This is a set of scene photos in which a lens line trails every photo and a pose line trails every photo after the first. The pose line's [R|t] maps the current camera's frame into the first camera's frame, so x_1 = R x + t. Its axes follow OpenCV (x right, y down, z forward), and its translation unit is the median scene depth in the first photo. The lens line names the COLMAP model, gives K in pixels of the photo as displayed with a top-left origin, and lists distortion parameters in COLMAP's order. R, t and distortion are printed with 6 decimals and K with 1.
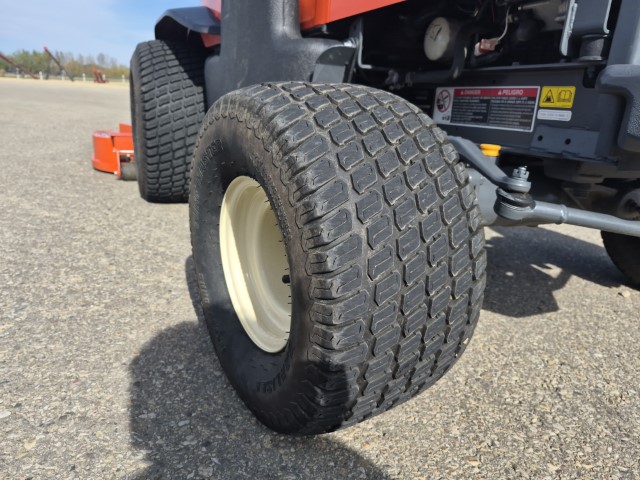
lens RADIAL K [[449.0, 0, 309.3], [0, 449.0, 260.6], [0, 0, 1]] dist [0.055451, -0.056649]
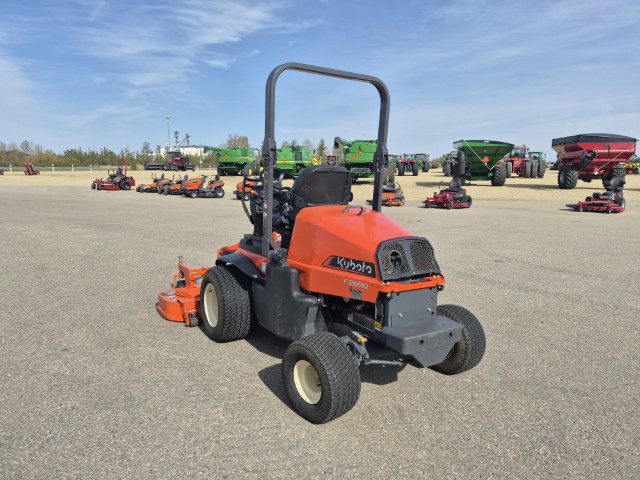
lens RADIAL K [[438.3, 0, 321.8], [0, 438.3, 239.7], [0, 0, 1]] dist [0.055679, -0.051349]
pose [[0.983262, -0.055965, 0.173388, -0.390072], [0.089023, 0.977895, -0.189201, -0.305673], [-0.158967, 0.201470, 0.966509, -1.986010]]
